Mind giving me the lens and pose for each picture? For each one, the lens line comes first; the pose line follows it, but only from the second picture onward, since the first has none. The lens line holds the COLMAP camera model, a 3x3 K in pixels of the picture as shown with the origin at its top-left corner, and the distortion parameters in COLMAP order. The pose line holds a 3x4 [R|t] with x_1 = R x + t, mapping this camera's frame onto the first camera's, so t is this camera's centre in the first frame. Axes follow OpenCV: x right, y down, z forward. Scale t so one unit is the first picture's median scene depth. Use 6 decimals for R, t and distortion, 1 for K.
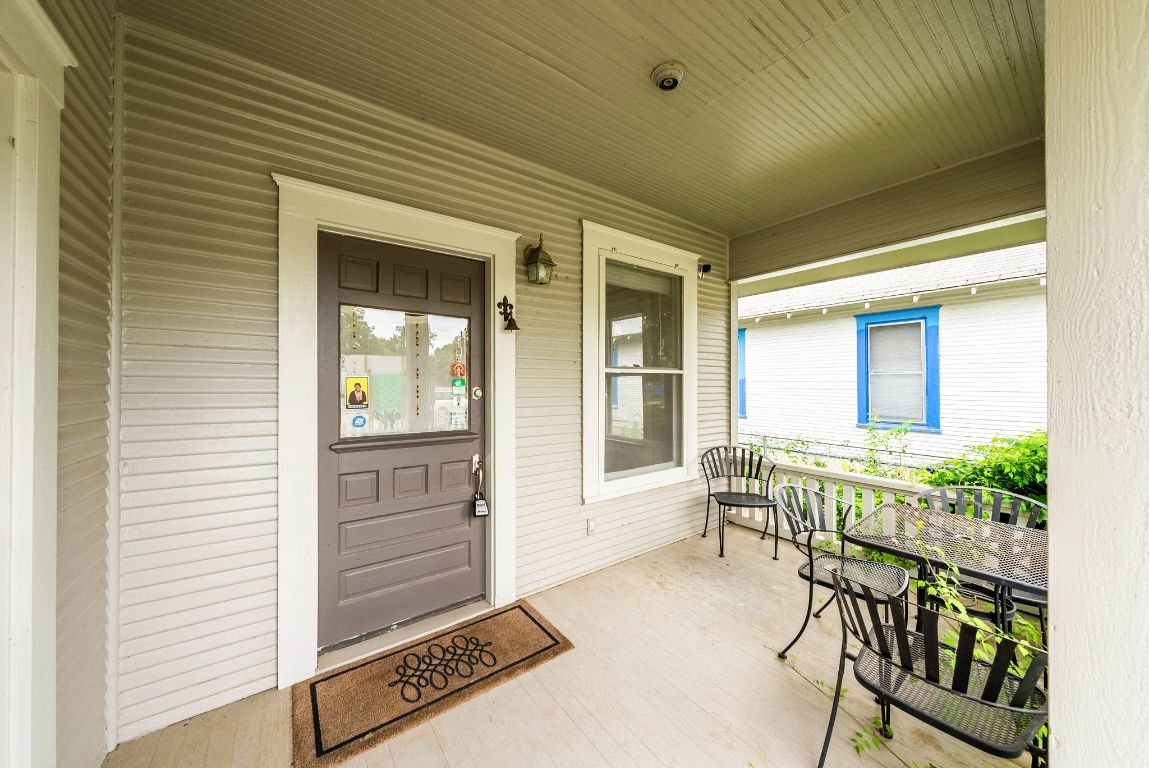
lens RADIAL K [[401.4, 0, 581.3], [0, 401.4, 377.5], [0, 0, 1]] dist [-0.001702, -0.000117]
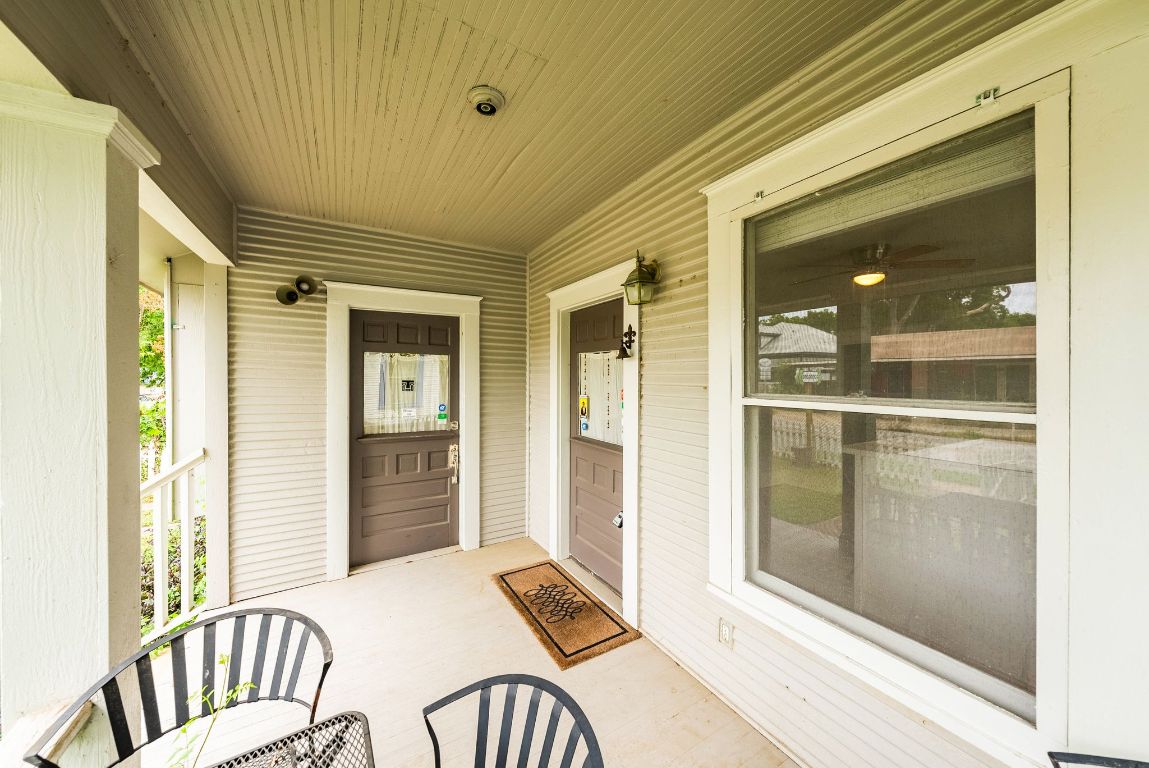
lens RADIAL K [[401.4, 0, 581.3], [0, 401.4, 377.5], [0, 0, 1]] dist [-0.001702, -0.000117]
pose [[-0.105607, 0.003623, -0.994401, 0.958030], [0.010719, 0.999939, 0.002505, -0.081246], [0.994350, -0.010394, -0.105639, 1.113748]]
